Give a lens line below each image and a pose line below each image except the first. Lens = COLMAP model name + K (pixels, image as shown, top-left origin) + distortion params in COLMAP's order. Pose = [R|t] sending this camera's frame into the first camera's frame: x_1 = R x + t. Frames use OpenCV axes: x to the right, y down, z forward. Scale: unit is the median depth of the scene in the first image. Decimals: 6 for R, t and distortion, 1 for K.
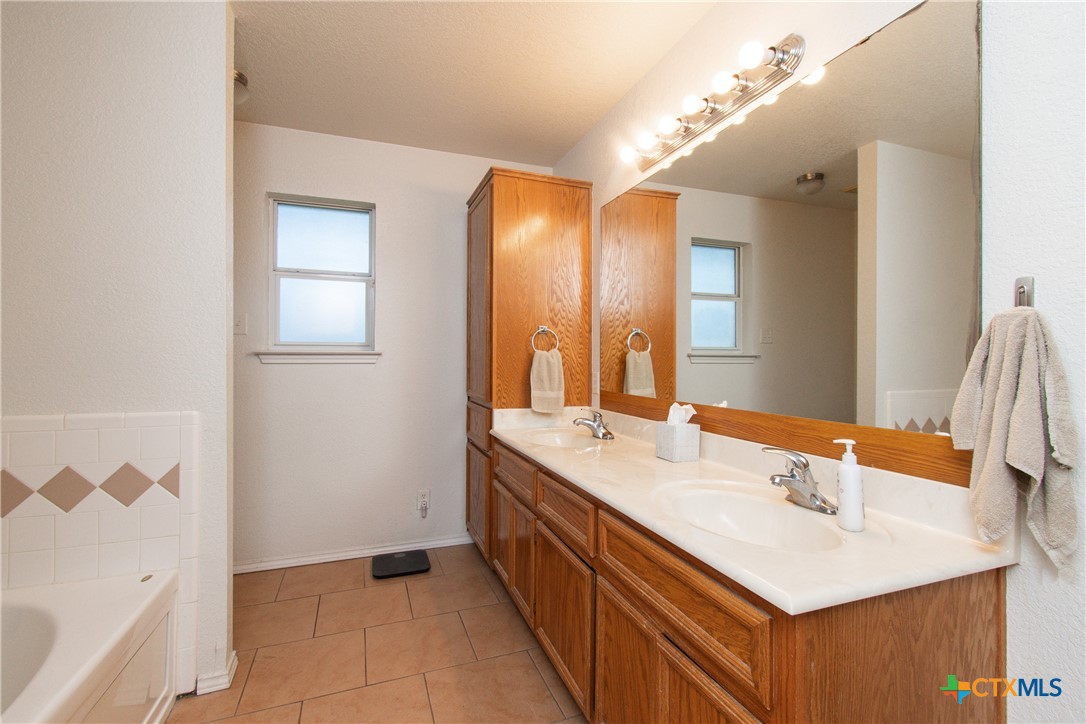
lens RADIAL K [[503.7, 0, 548.1], [0, 503.7, 358.0], [0, 0, 1]] dist [0.004364, -0.000999]
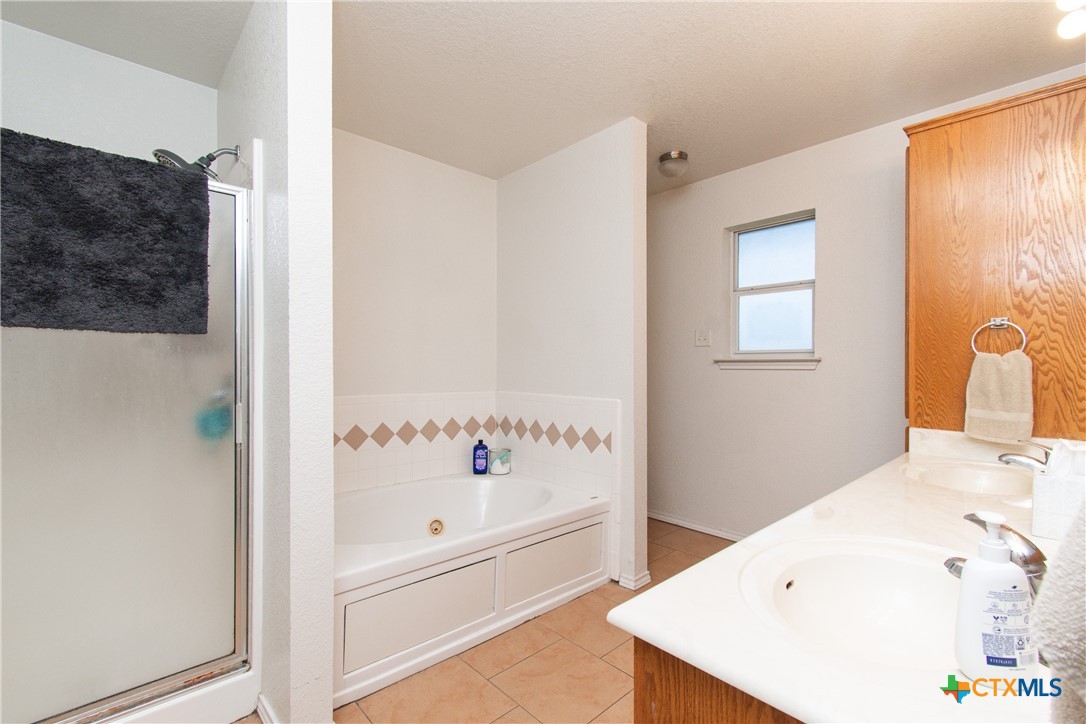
lens RADIAL K [[503.7, 0, 546.2], [0, 503.7, 364.7], [0, 0, 1]] dist [0.004364, -0.000999]
pose [[0.351004, -0.001912, -0.936372, 0.431182], [0.003567, 0.999993, -0.000705, 0.000078], [0.936367, -0.003093, 0.351009, 0.168045]]
